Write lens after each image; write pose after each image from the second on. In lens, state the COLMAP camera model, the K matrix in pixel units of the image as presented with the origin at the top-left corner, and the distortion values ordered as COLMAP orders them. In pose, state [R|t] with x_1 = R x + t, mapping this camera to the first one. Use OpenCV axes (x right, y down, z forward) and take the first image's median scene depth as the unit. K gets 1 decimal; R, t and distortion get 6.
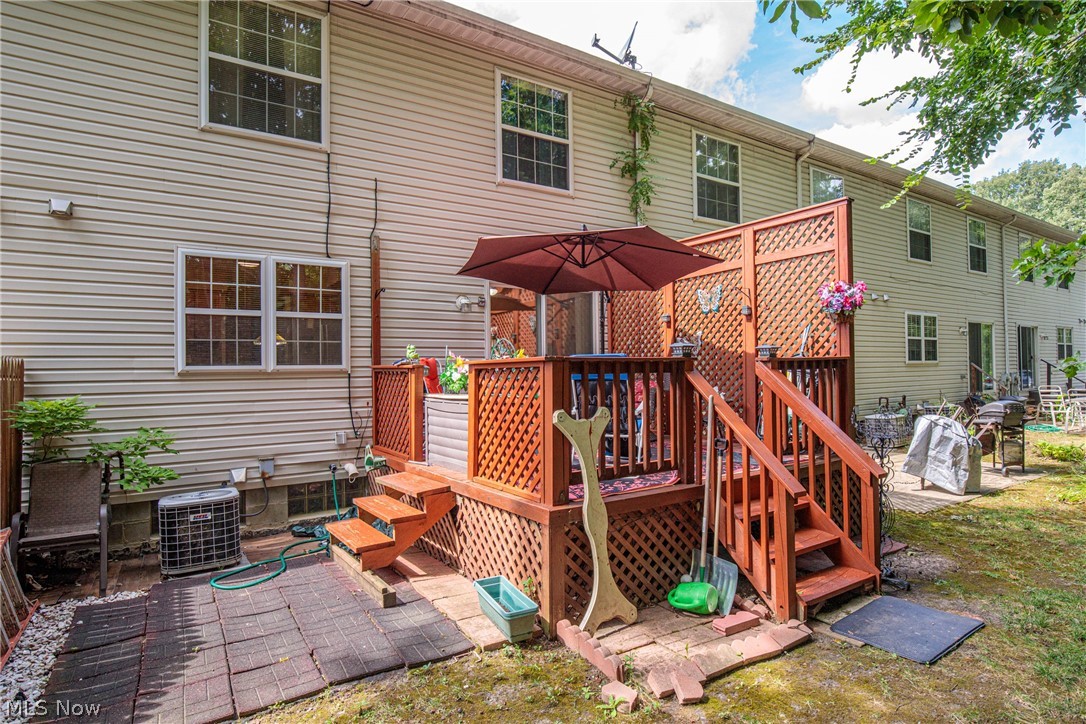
lens RADIAL K [[604.3, 0, 546.1], [0, 604.3, 360.2], [0, 0, 1]] dist [-0.048584, -0.000234]
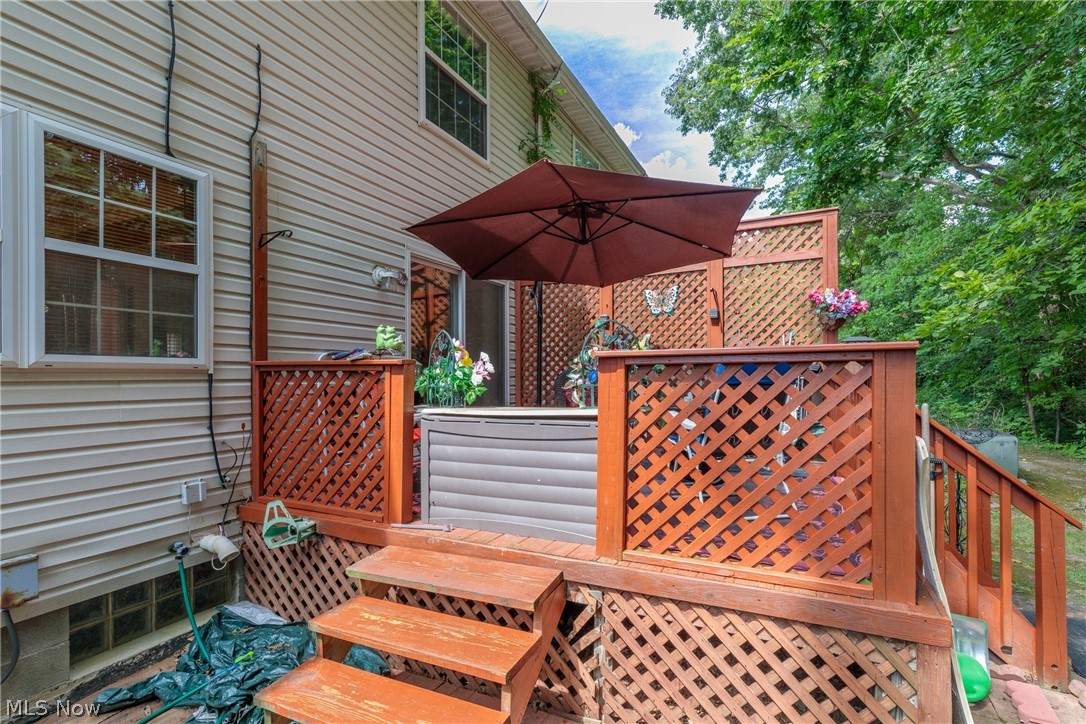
lens RADIAL K [[501.2, 0, 572.3], [0, 501.2, 376.7], [0, 0, 1]] dist [-0.014948, 0.003302]
pose [[0.848833, 0.008694, 0.528590, -0.285486], [-0.014863, 0.999862, 0.007423, 0.016144], [-0.528452, -0.014157, 0.848845, 0.427589]]
